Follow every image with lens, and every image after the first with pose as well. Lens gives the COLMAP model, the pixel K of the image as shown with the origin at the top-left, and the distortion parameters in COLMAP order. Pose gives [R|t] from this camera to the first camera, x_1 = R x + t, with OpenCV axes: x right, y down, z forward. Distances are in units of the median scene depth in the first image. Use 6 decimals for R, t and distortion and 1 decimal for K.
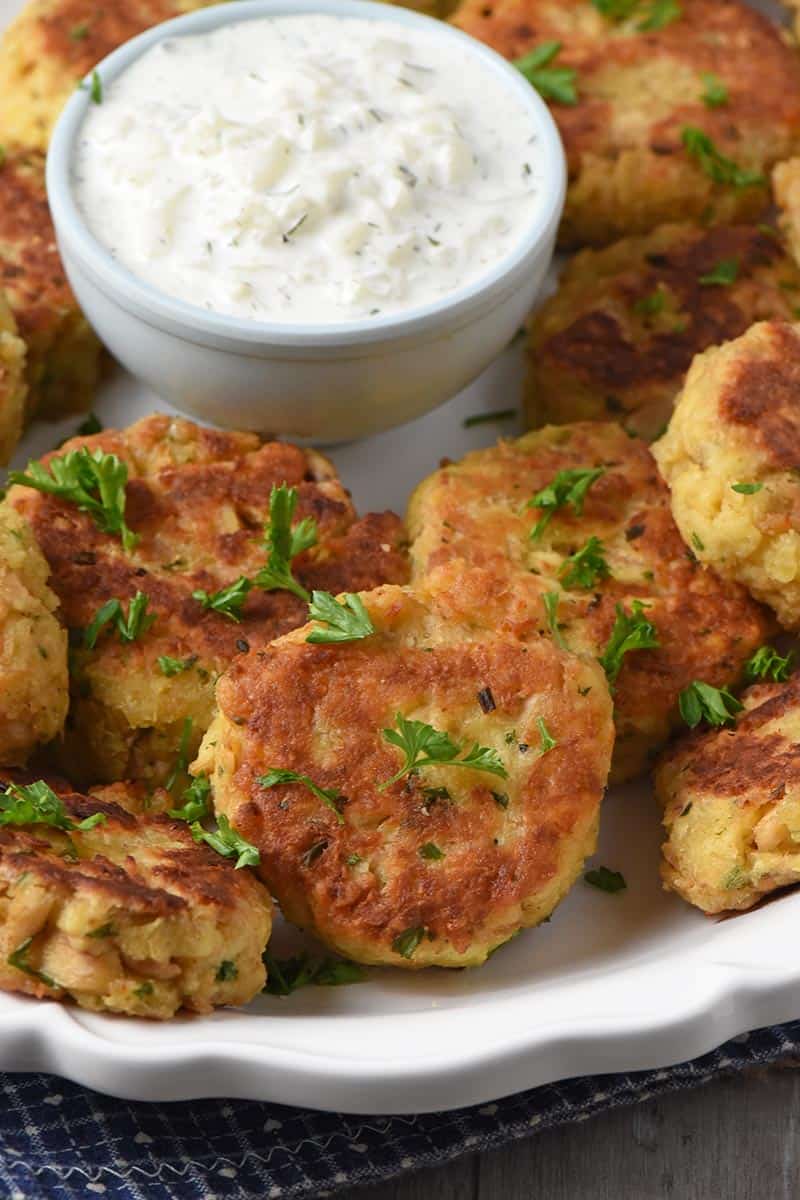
lens RADIAL K [[4924.2, 0, 400.0], [0, 4924.2, 600.0], [0, 0, 1]] dist [0.011851, -1.213460]
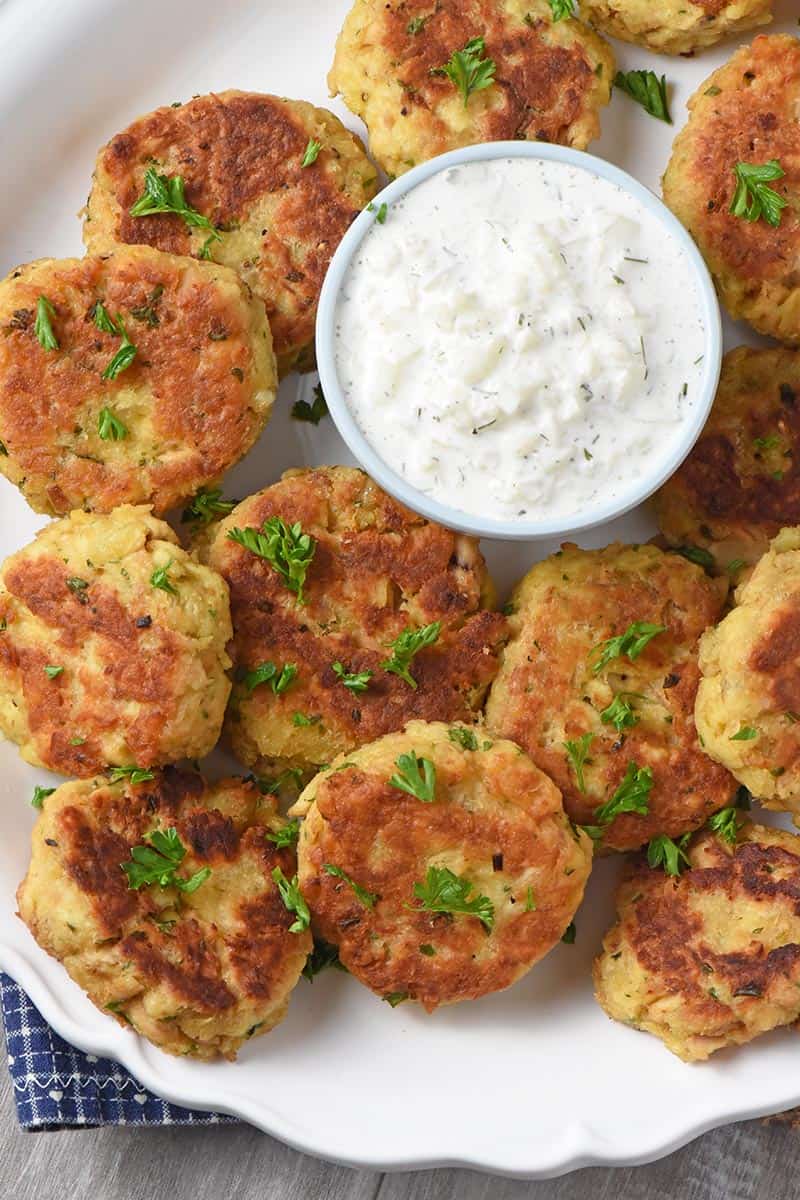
lens RADIAL K [[4924.2, 0, 400.0], [0, 4924.2, 600.0], [0, 0, 1]] dist [0.011851, -1.213460]
pose [[0.954848, 0.297092, -0.001516, -0.027476], [-0.228474, 0.737554, 0.635464, -0.872278], [0.189909, -0.606425, 0.772129, -0.031007]]
